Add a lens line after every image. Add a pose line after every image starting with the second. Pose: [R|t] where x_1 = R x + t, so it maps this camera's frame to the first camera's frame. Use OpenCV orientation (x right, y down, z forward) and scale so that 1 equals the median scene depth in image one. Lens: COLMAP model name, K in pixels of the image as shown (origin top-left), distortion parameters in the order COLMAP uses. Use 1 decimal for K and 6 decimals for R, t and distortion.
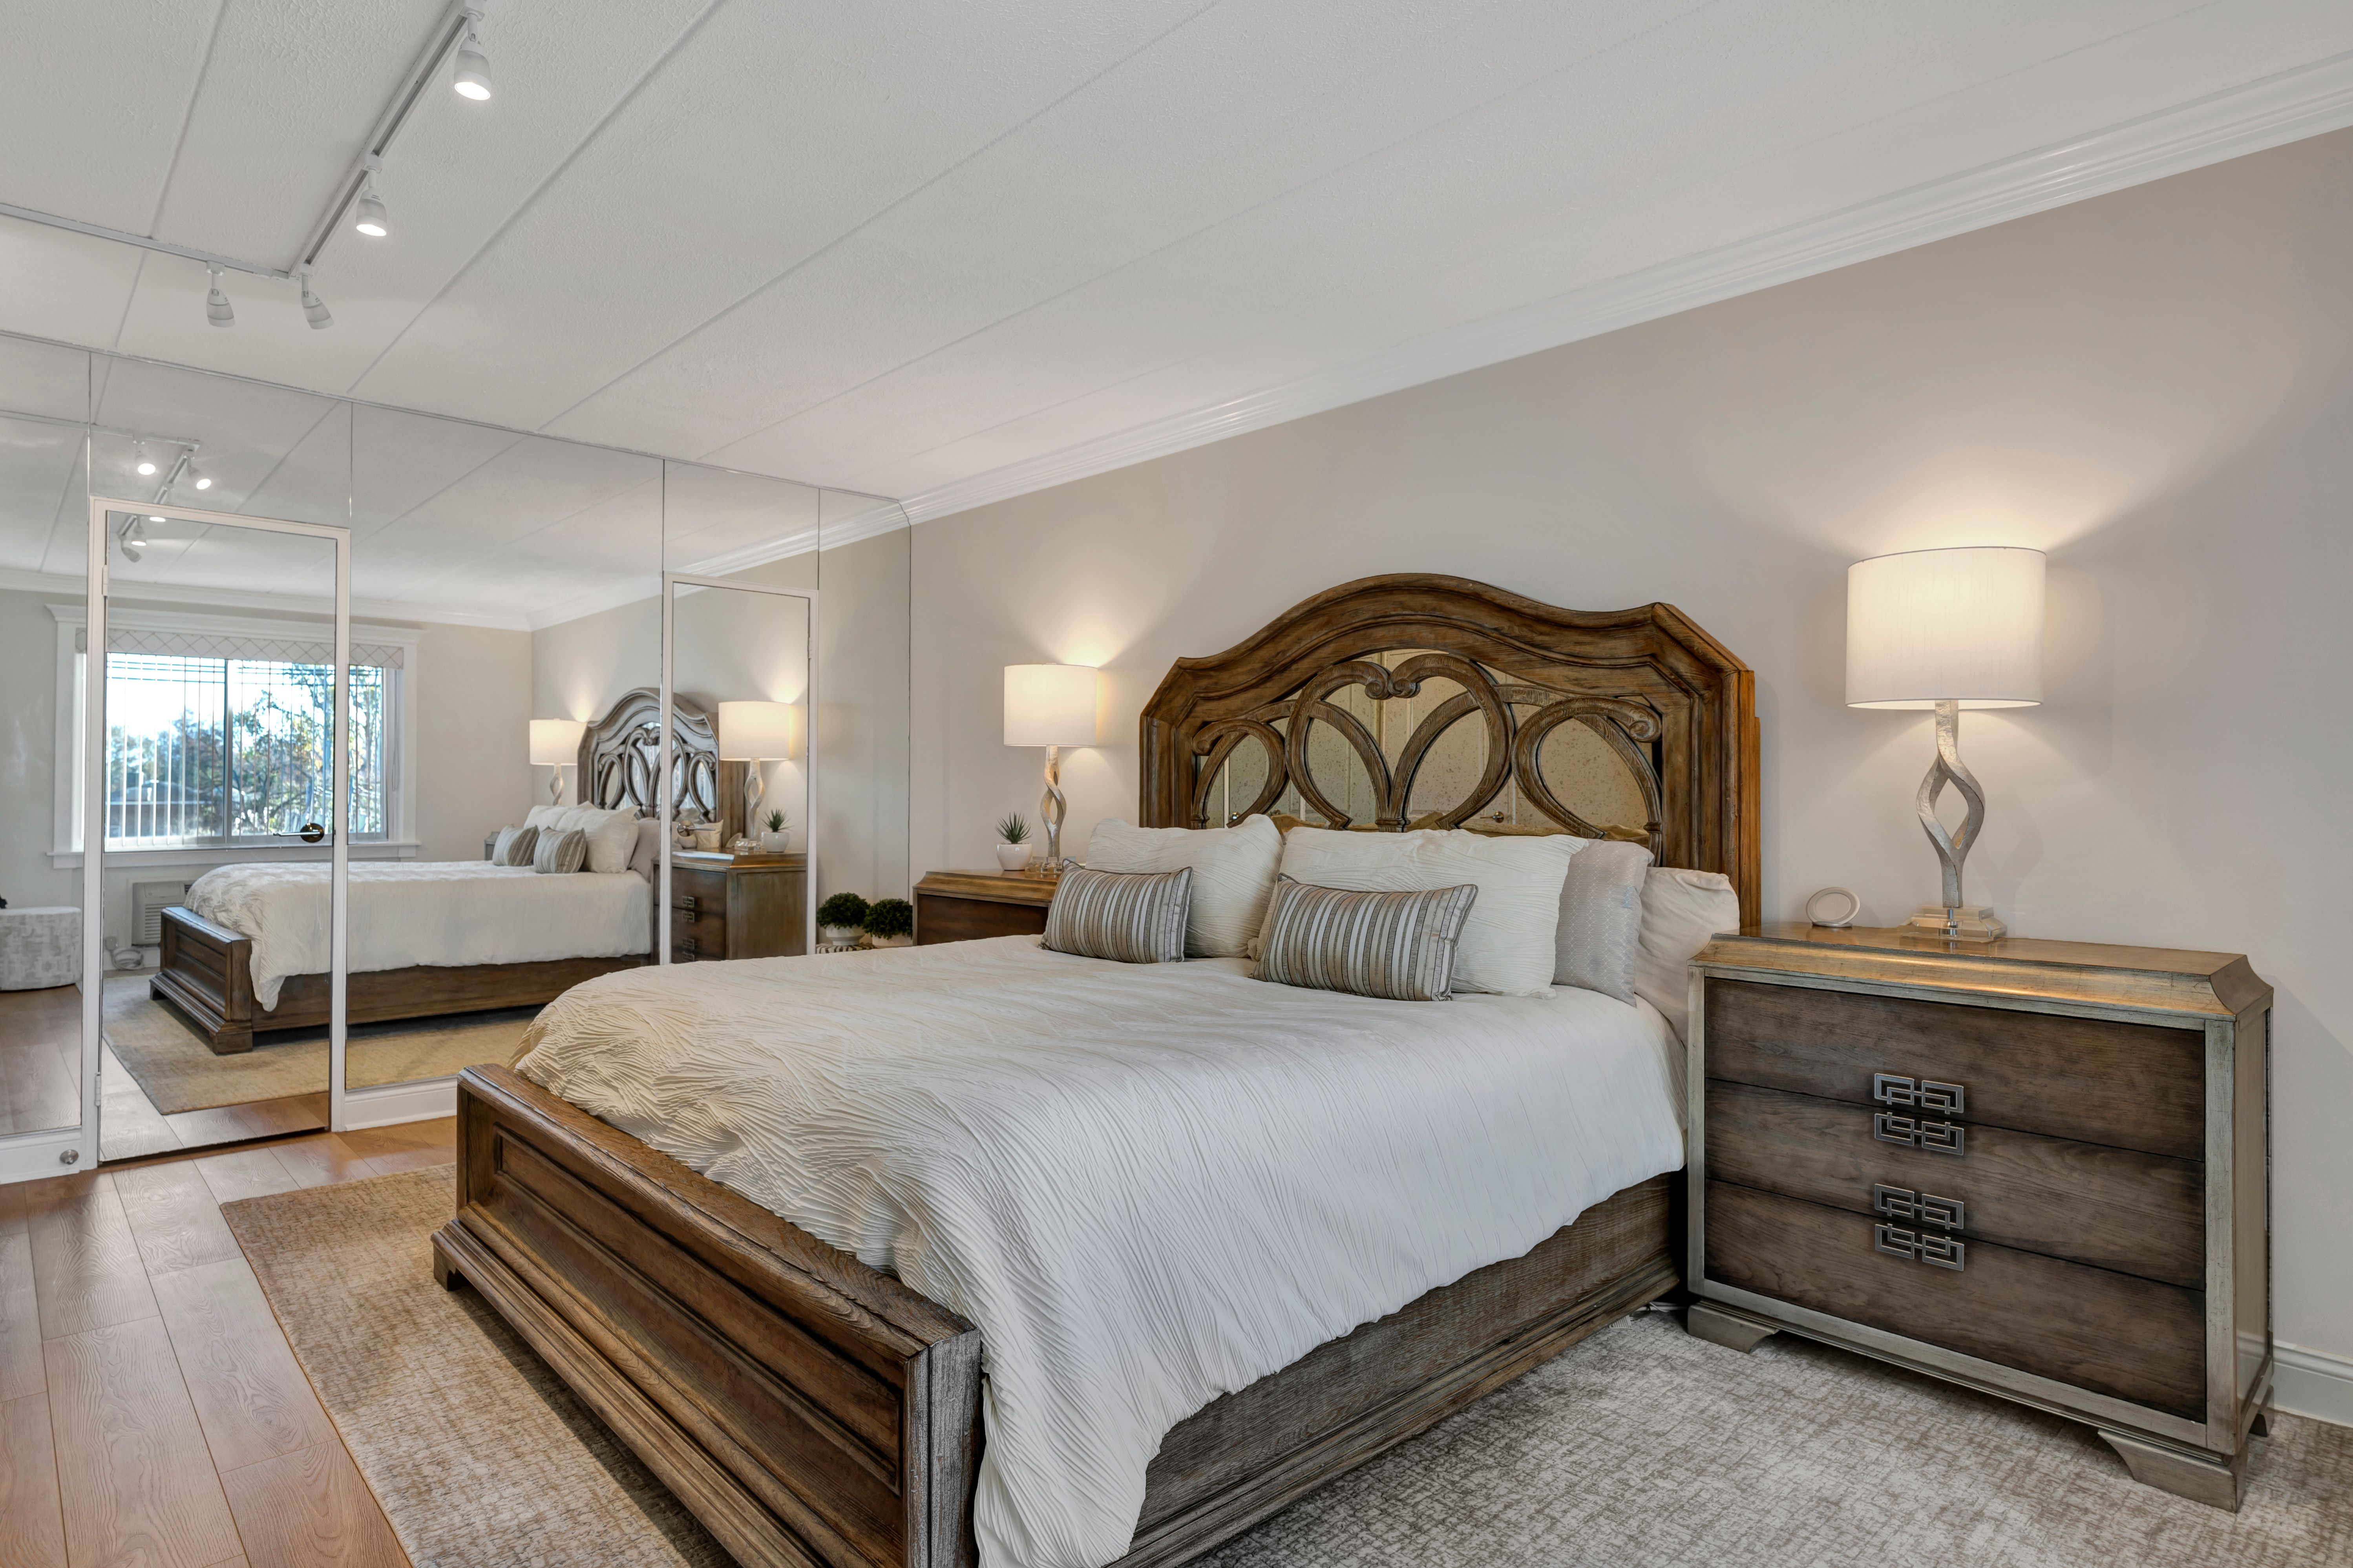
lens RADIAL K [[1308.2, 0, 1168.3], [0, 1308.2, 761.6], [0, 0, 1]] dist [0.039193, -0.000290]
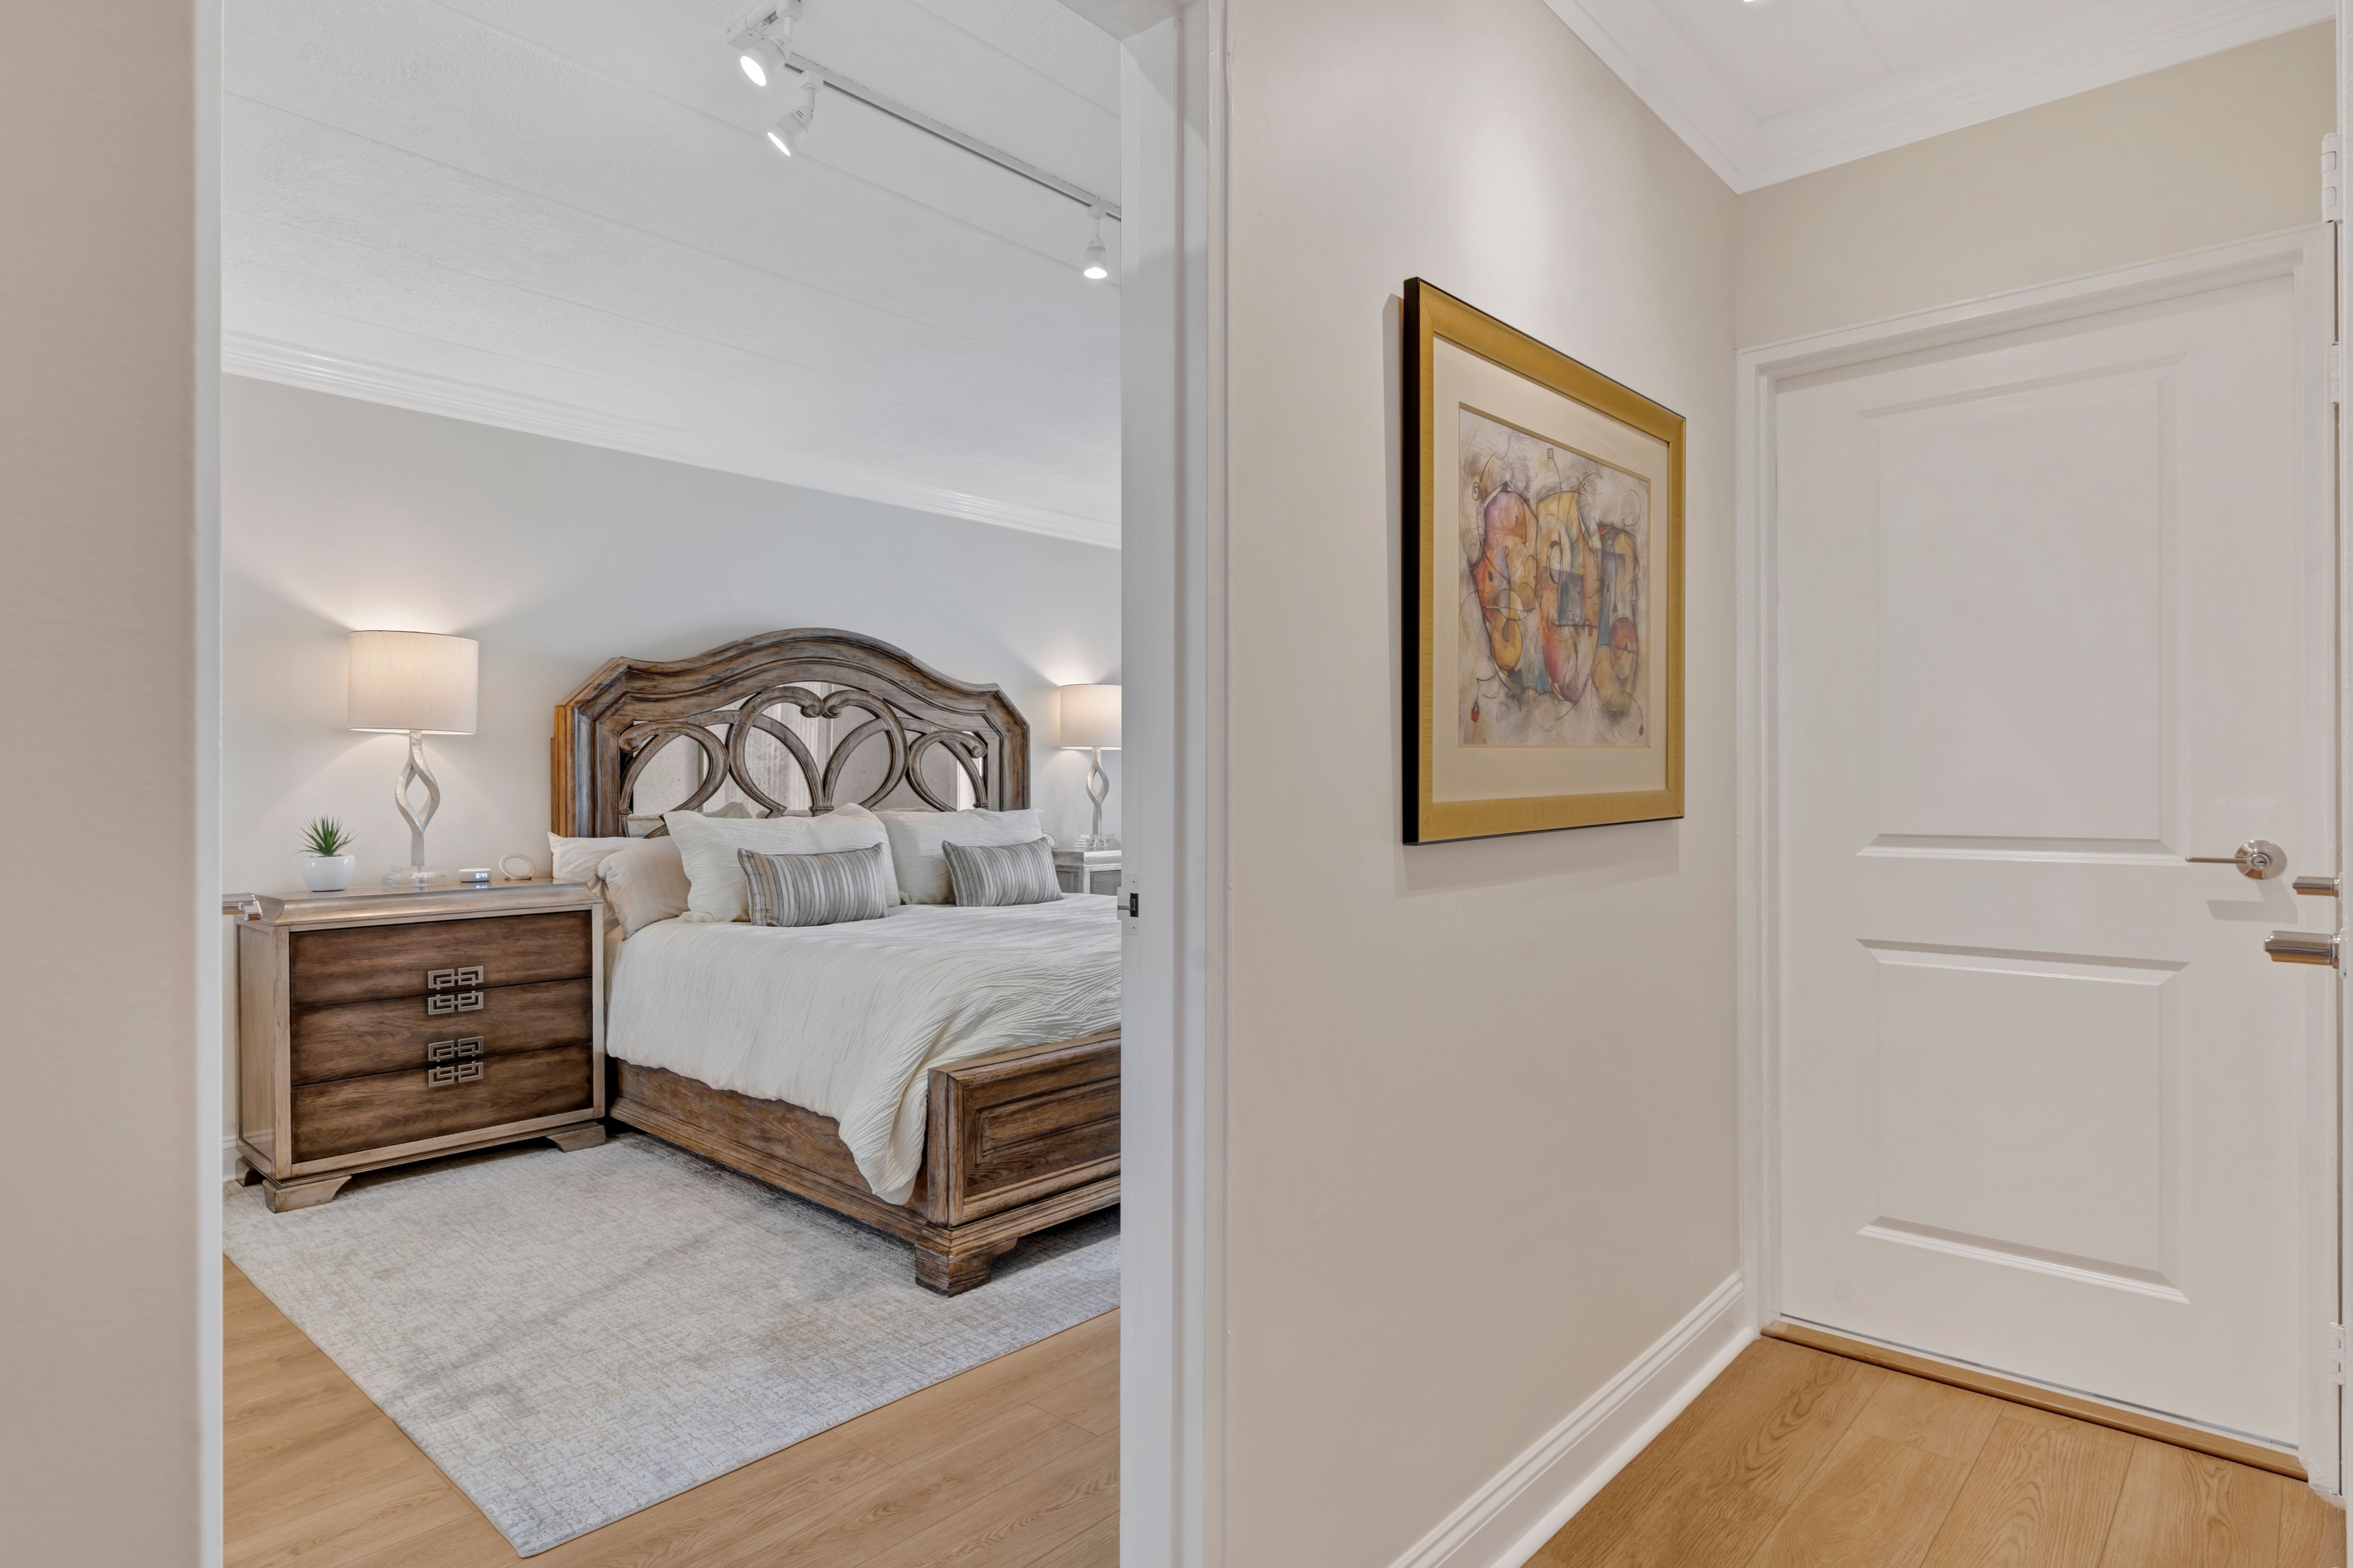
lens RADIAL K [[1272.0, 0, 1168.4], [0, 1272.0, 795.7], [0, 0, 1]] dist [-0.000059, 0.000708]
pose [[-0.095517, -0.014771, 0.995318, -1.189232], [-0.022479, 0.999667, 0.012678, 0.008836], [-0.995174, -0.021163, -0.095818, 0.746836]]
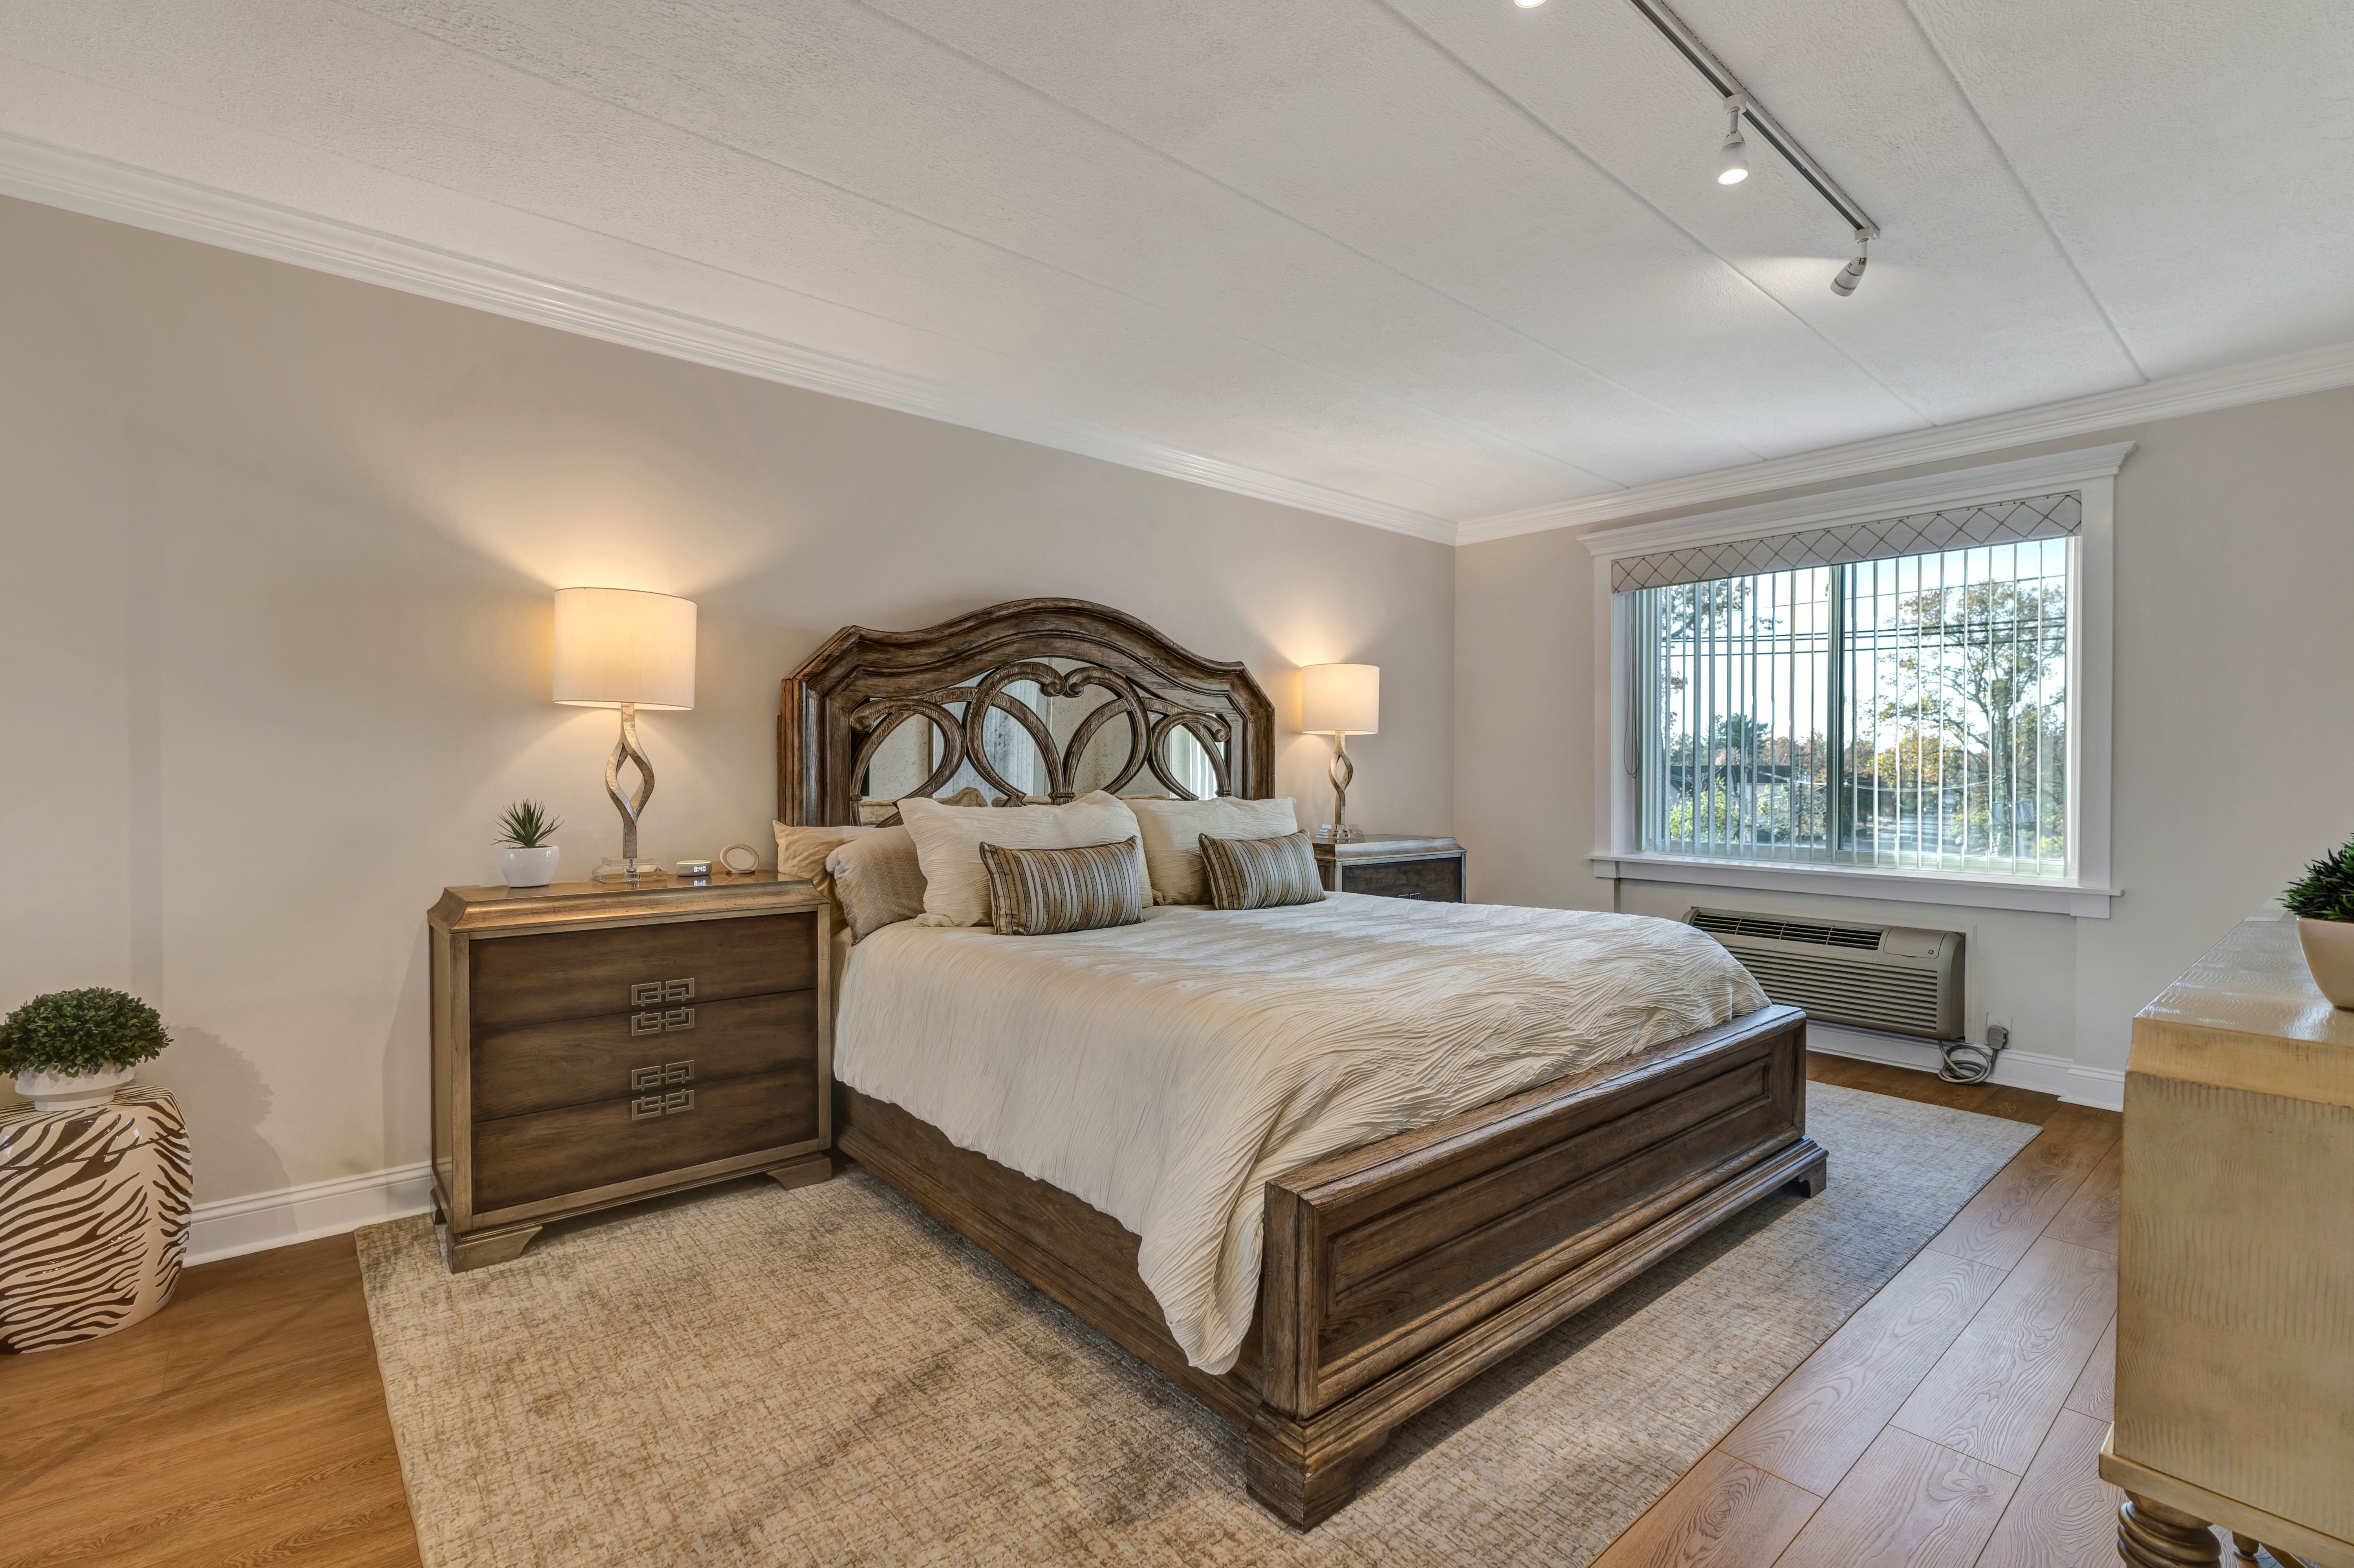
lens RADIAL K [[1053.9, 0, 1170.5], [0, 1053.9, 791.5], [0, 0, 1]] dist [-0.001257, -0.000032]
pose [[0.027159, -0.025198, 0.999313, -0.842545], [-0.028544, 0.999255, 0.025973, 0.014233], [-0.999224, -0.029230, 0.026420, 0.848542]]
